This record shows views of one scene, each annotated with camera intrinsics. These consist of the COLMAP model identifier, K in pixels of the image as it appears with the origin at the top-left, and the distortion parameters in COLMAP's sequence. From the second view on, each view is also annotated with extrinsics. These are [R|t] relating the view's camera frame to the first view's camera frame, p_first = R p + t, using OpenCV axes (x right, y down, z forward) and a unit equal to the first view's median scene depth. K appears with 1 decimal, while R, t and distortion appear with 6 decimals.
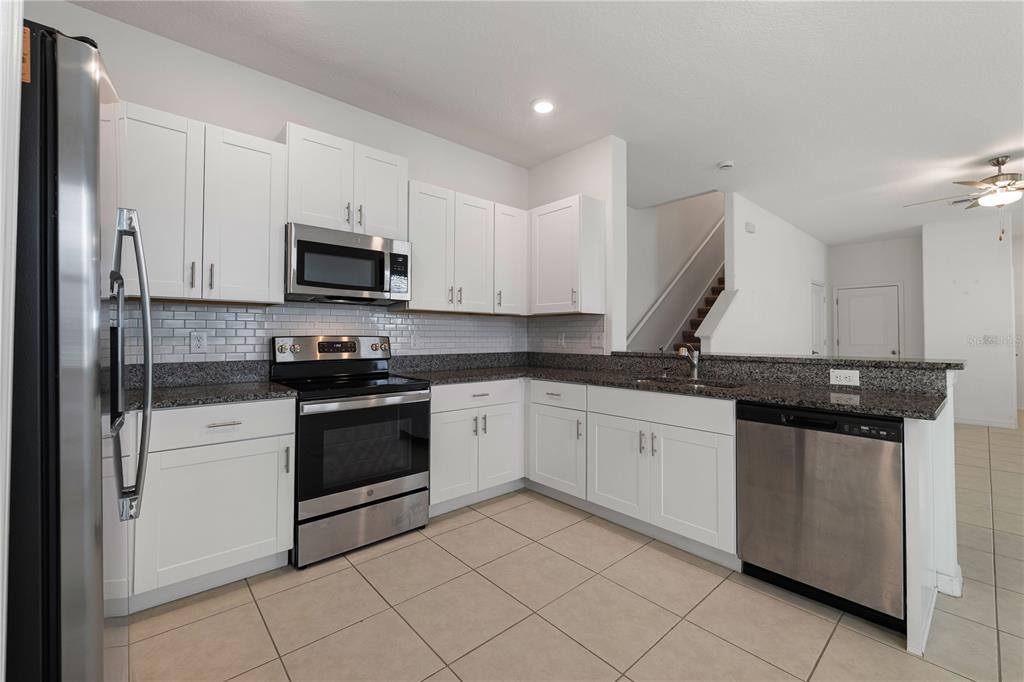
lens RADIAL K [[421.5, 0, 511.8], [0, 421.5, 326.0], [0, 0, 1]] dist [-0.002540, -0.000359]
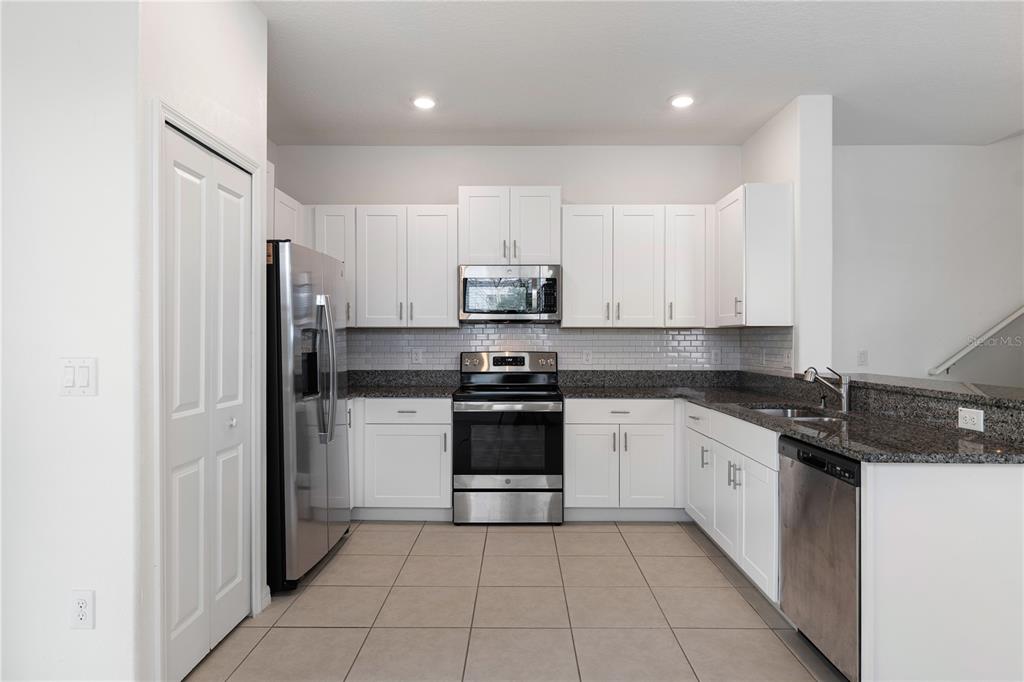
lens RADIAL K [[600.7, 0, 512.0], [0, 600.7, 341.0], [0, 0, 1]] dist [0.003467, 0.000374]
pose [[0.738955, -0.001638, -0.673753, 0.757696], [0.016875, 0.999728, 0.016077, -0.034549], [0.673544, -0.023250, 0.738781, -0.240191]]
